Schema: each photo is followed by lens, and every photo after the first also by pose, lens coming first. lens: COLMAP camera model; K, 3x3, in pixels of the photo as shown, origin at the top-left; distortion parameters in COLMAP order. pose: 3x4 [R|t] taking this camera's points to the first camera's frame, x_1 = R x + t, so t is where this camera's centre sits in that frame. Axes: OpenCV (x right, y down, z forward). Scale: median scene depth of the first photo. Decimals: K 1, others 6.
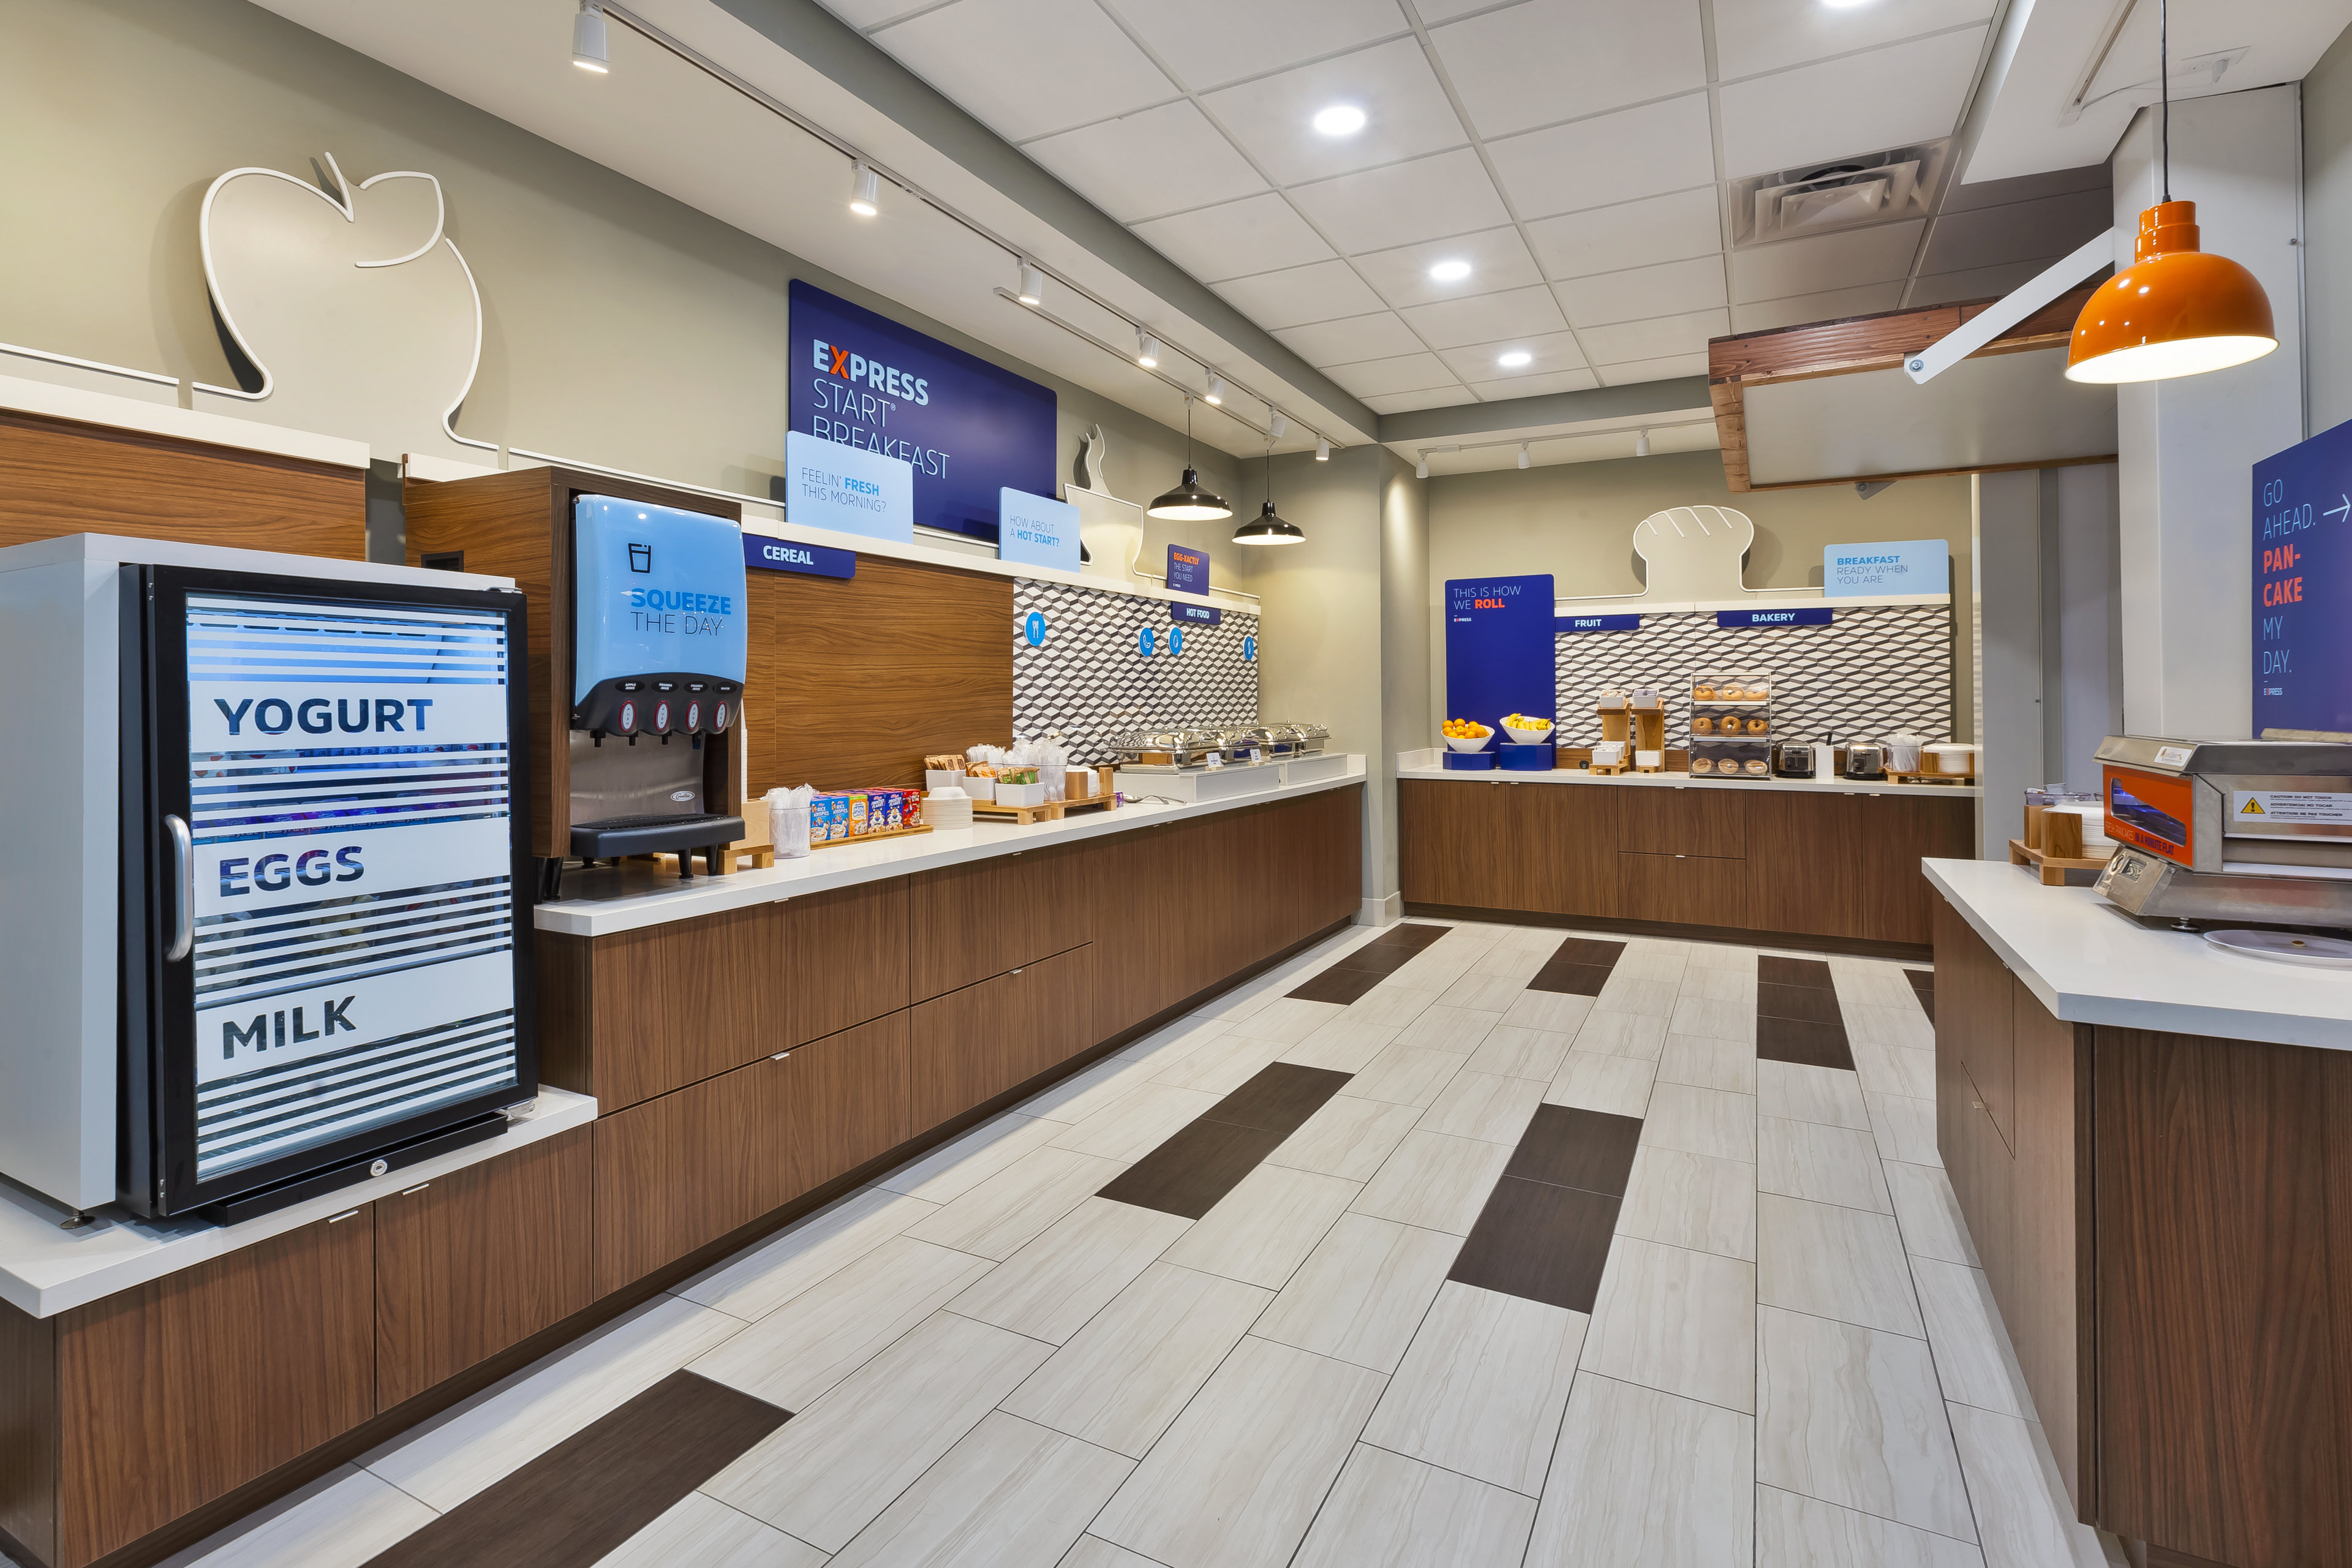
lens RADIAL K [[1099.2, 0, 1202.1], [0, 1099.2, 700.7], [0, 0, 1]] dist [0.000261, -0.000289]
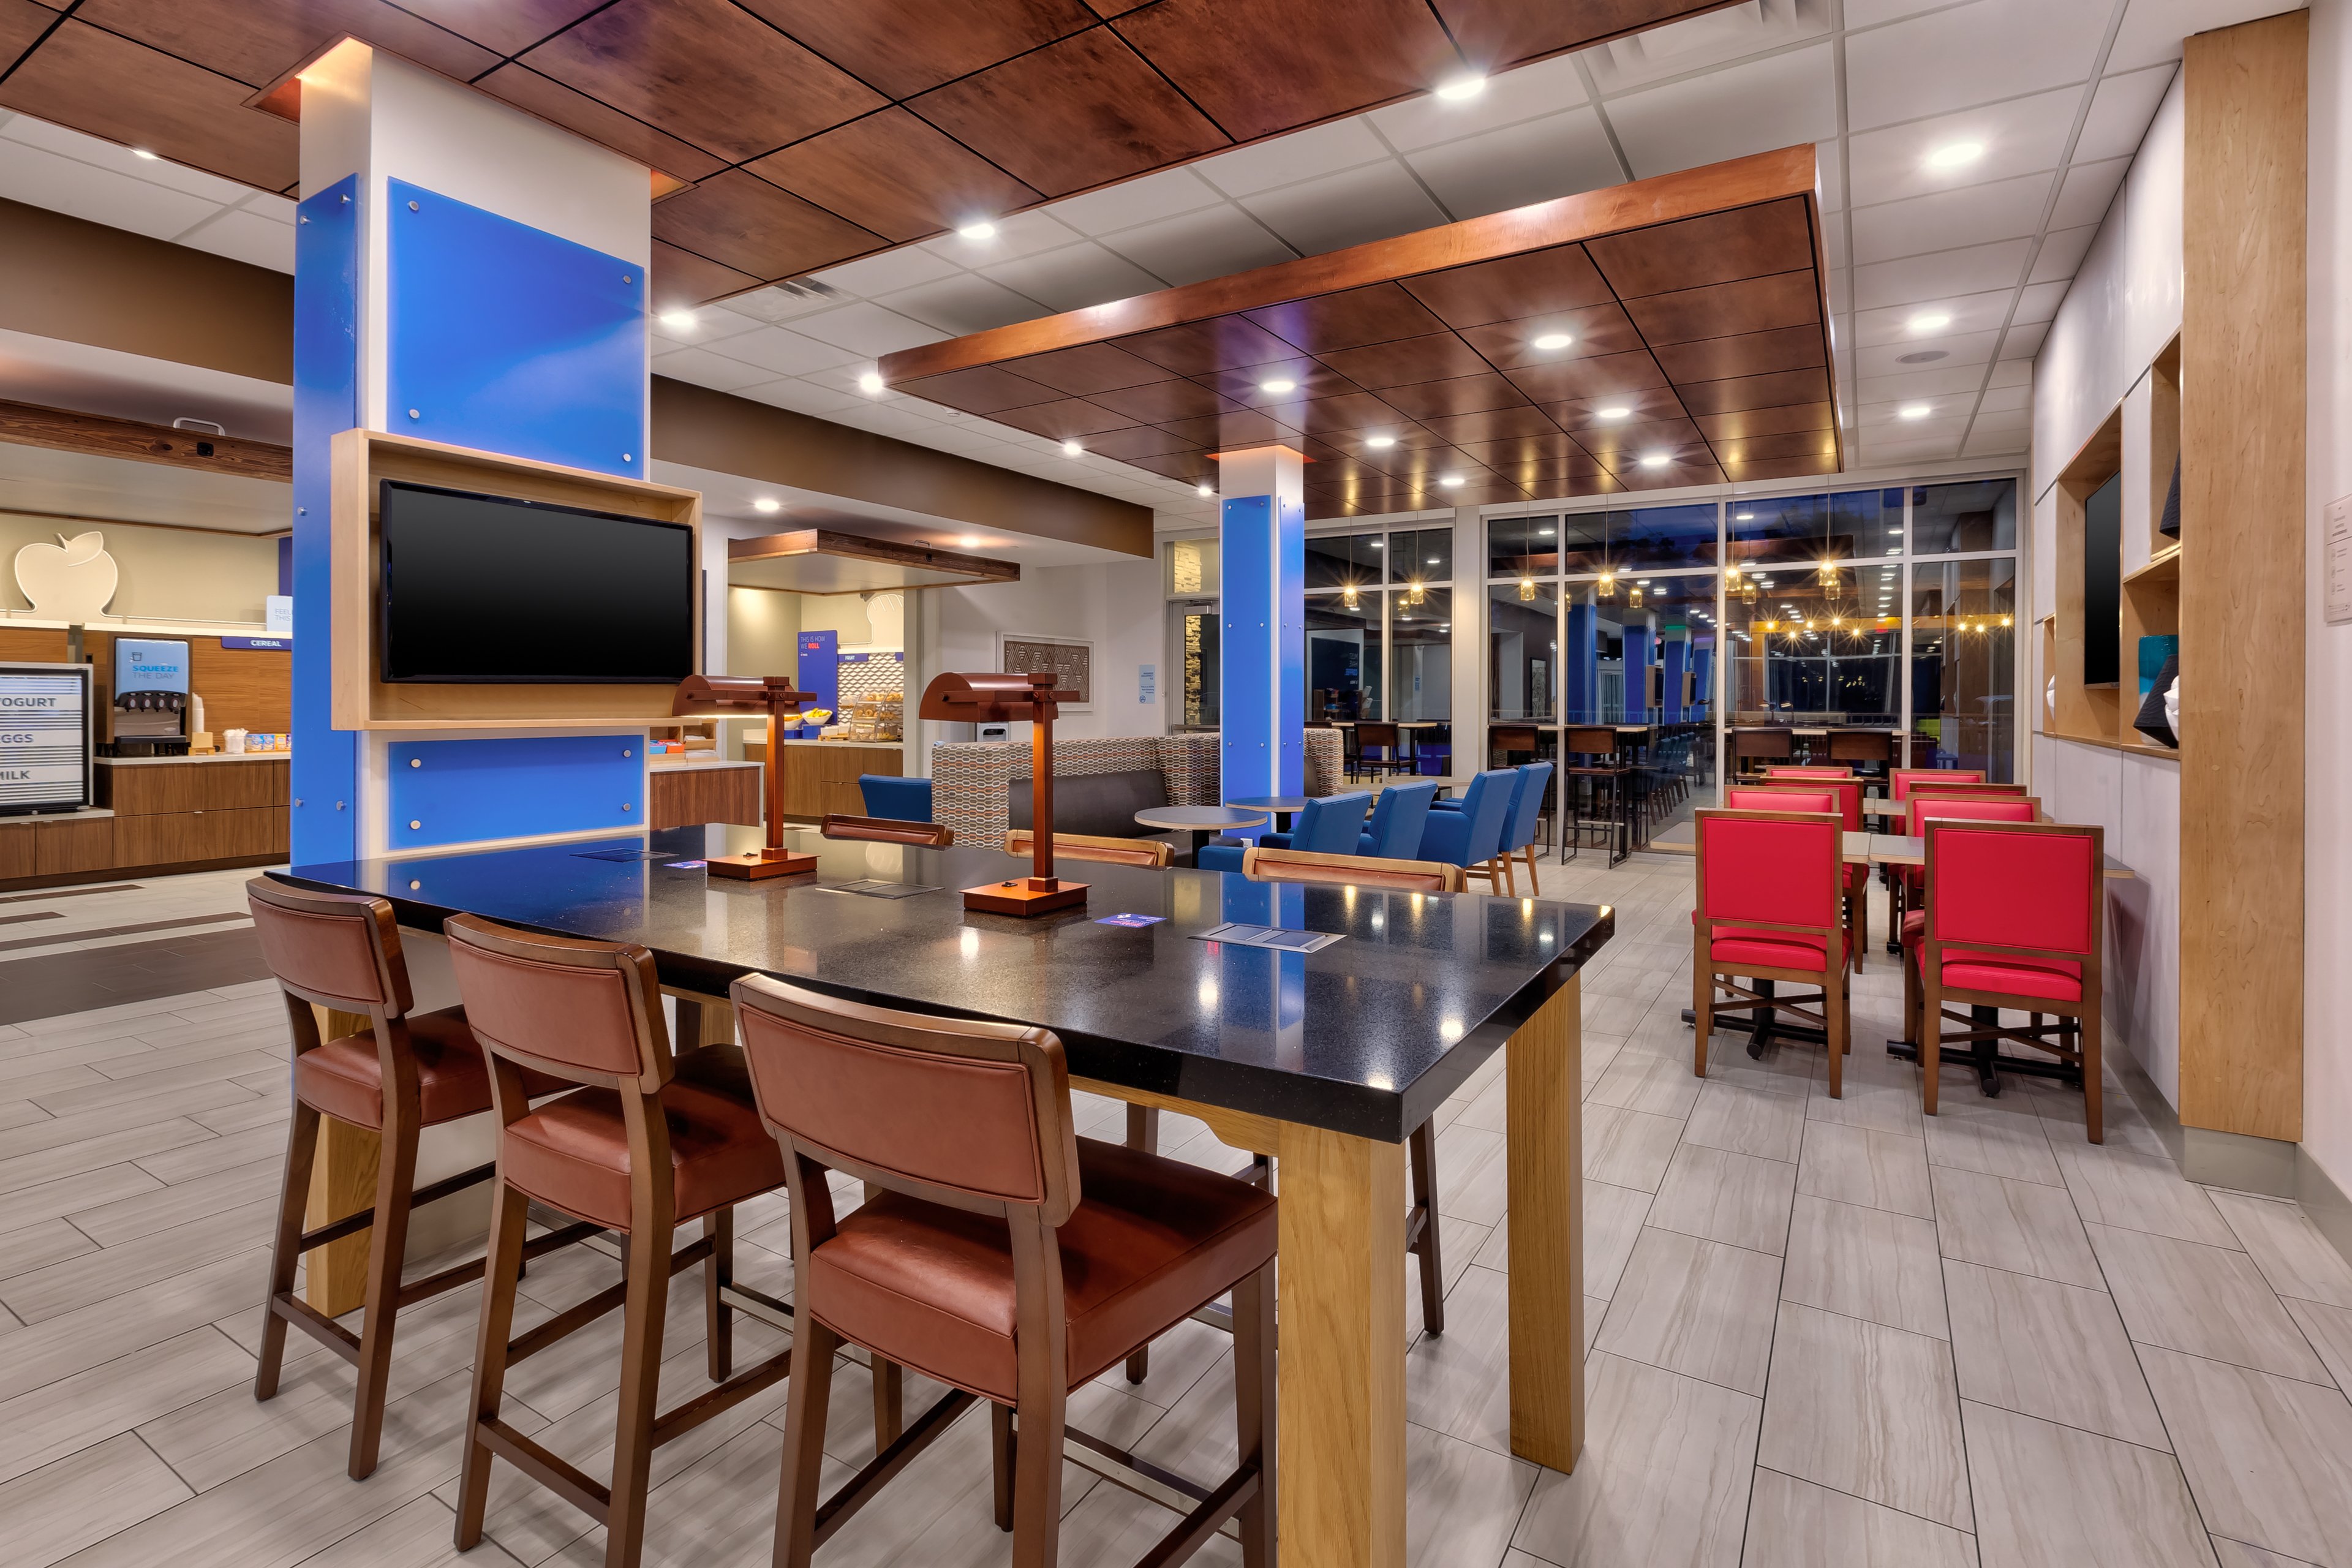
lens RADIAL K [[1099.2, 0, 1183.3], [0, 1099.2, 702.7], [0, 0, 1]] dist [0.000261, -0.000289]
pose [[0.996133, 0.004390, -0.087752, 3.031717], [-0.004331, 0.999990, 0.000854, -0.004575], [0.087755, -0.000470, 0.996142, -2.115482]]
